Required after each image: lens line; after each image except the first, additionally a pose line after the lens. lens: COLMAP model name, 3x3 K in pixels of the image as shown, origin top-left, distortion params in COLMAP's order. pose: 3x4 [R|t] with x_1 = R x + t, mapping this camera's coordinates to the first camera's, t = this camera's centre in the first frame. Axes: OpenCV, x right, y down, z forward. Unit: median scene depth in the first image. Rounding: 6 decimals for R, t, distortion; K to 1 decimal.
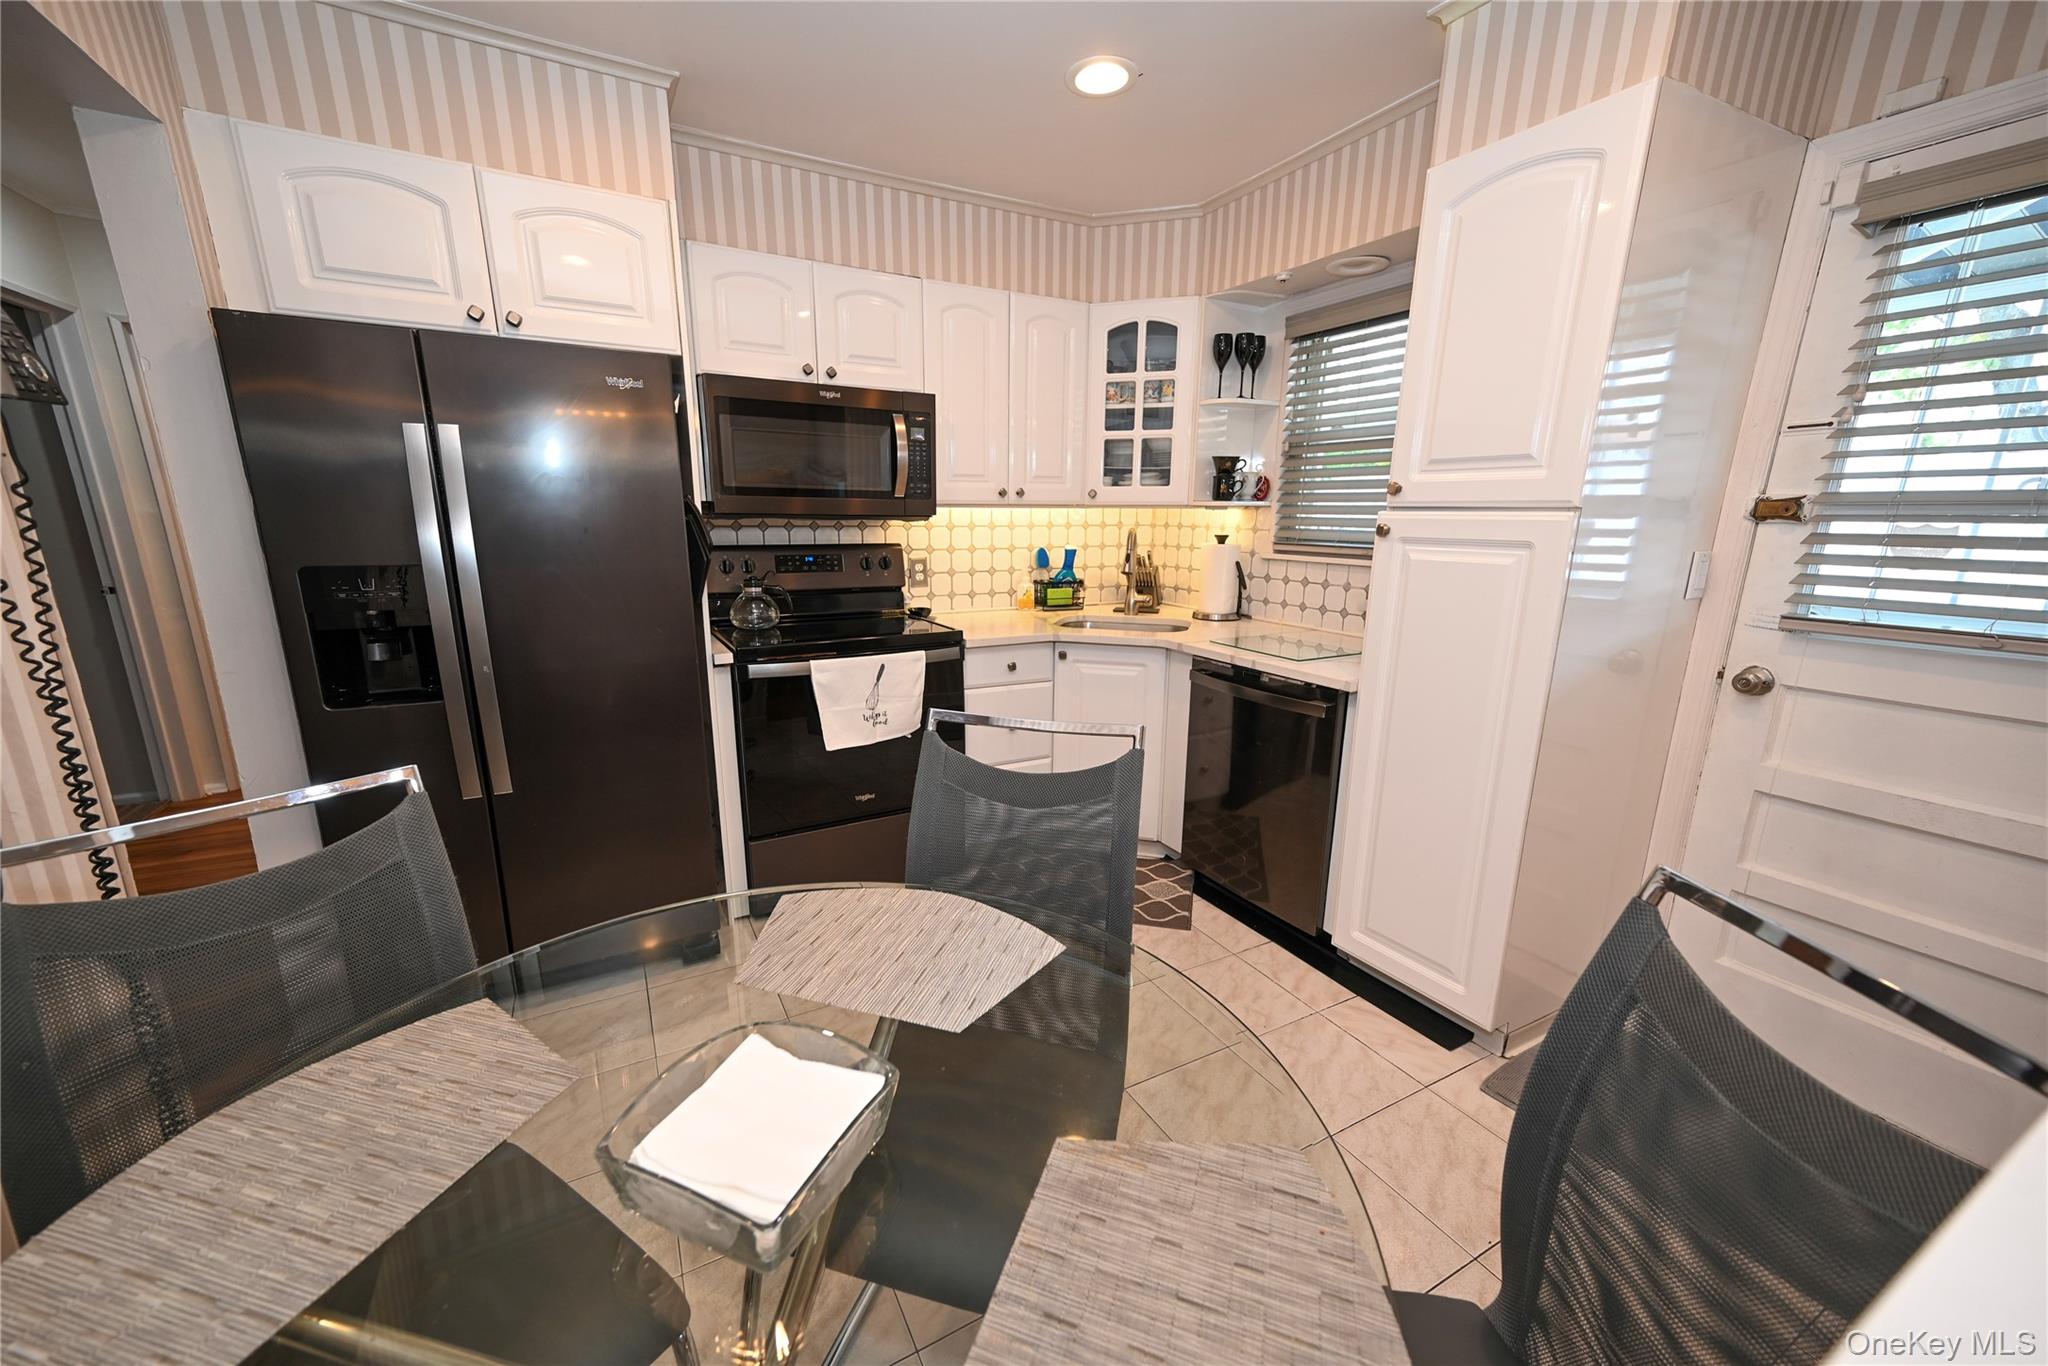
lens RADIAL K [[789.6, 0, 1015.7], [0, 789.6, 695.7], [0, 0, 1]] dist [0.023976, -0.000299]
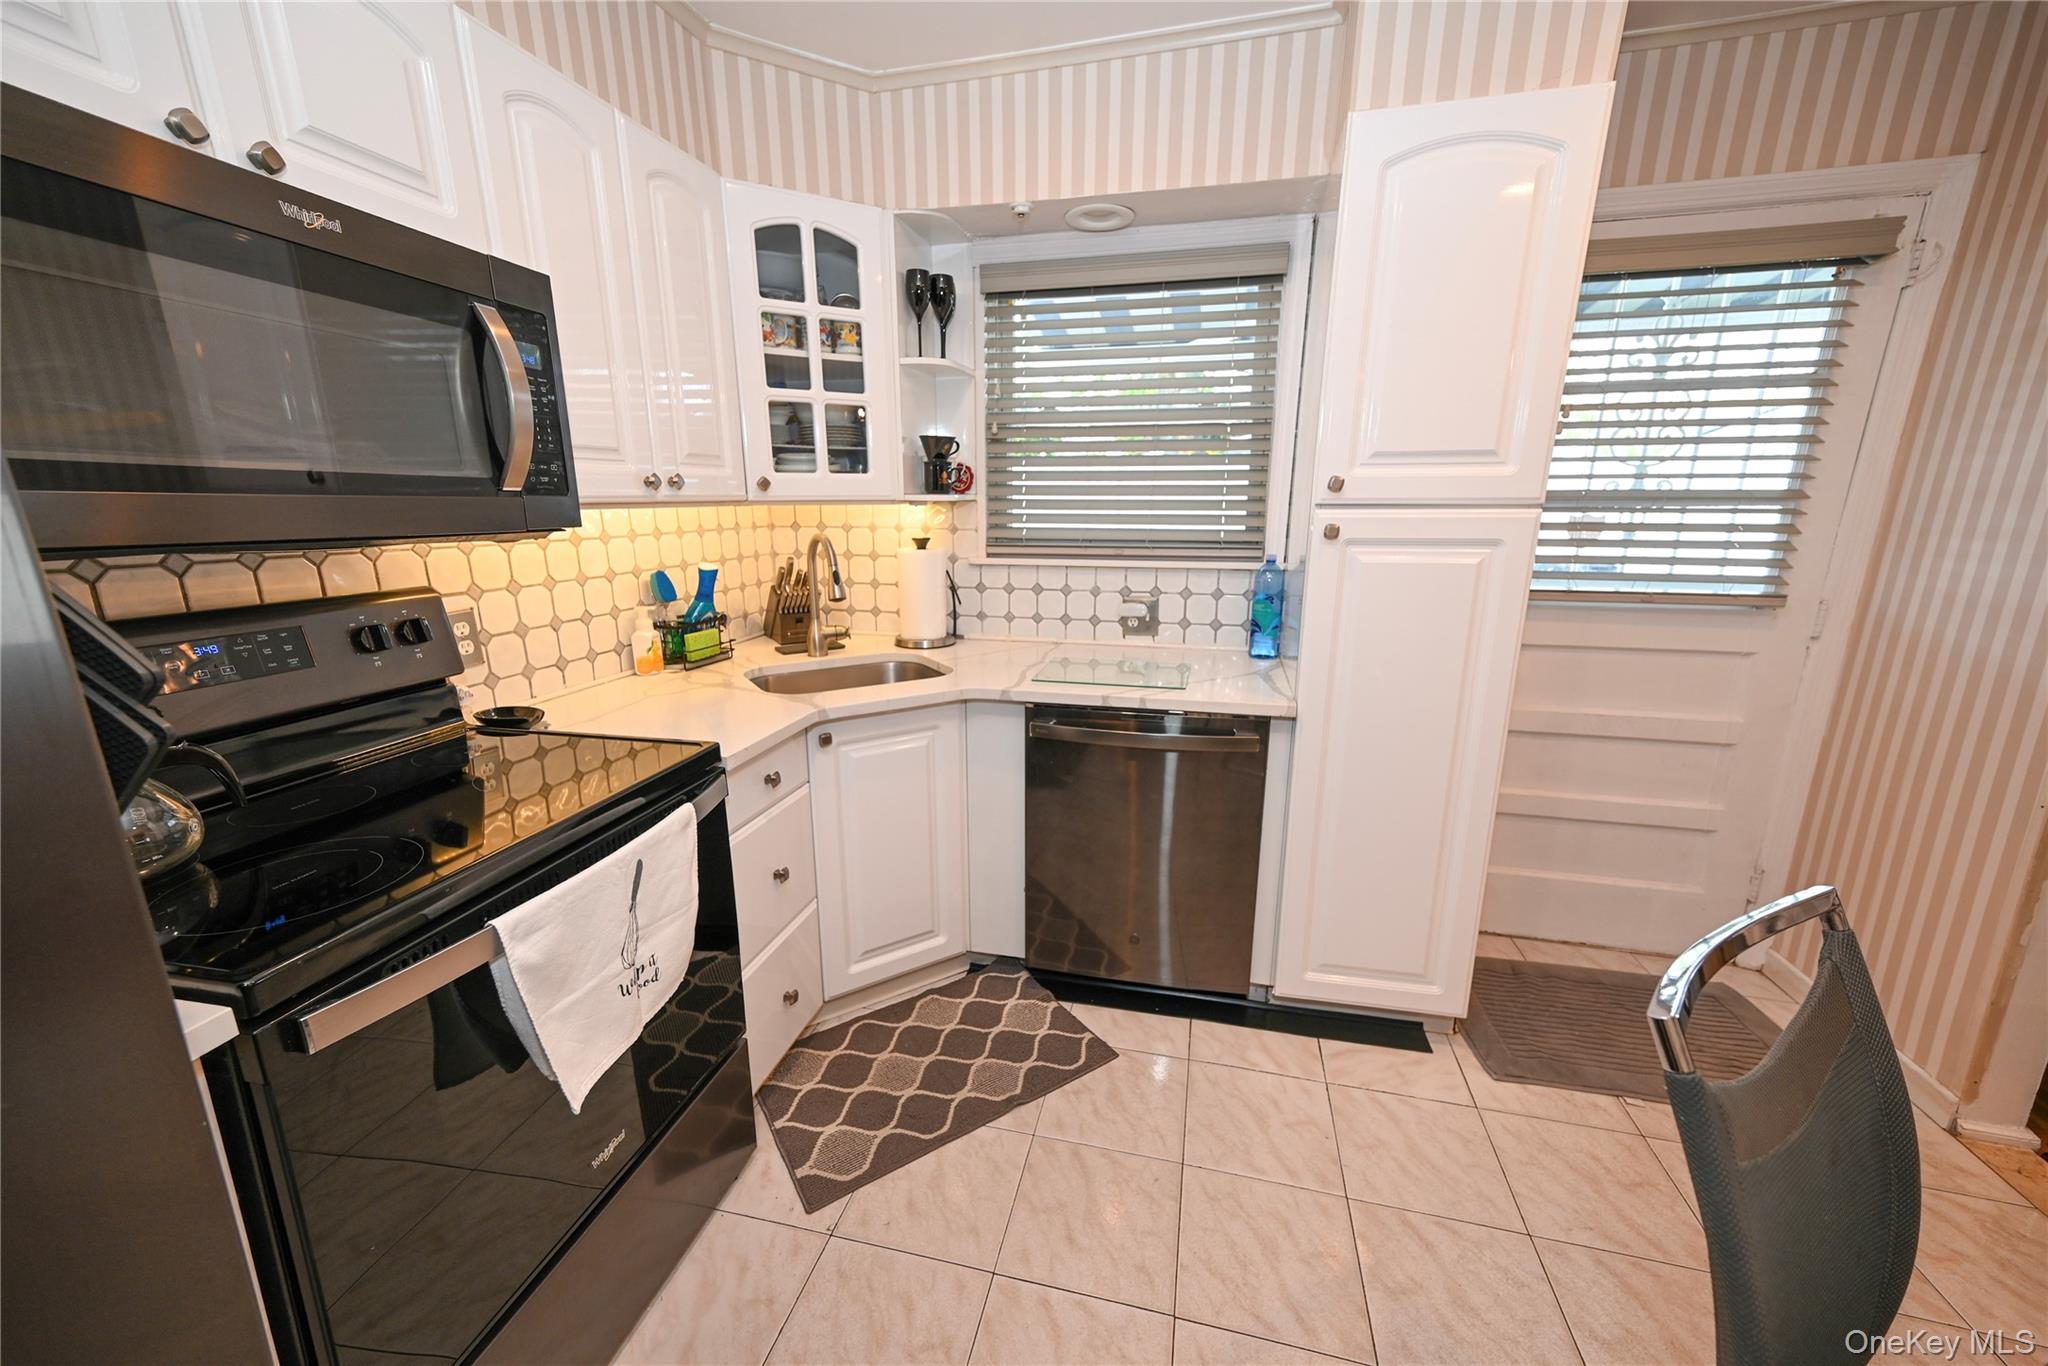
lens RADIAL K [[789.6, 0, 1022.3], [0, 789.6, 689.2], [0, 0, 1]] dist [0.023976, -0.000299]
pose [[0.665097, -0.186577, 0.723073, -0.275460], [0.178702, 0.979917, 0.088478, -0.113684], [-0.725060, 0.070368, 0.685082, 0.427185]]
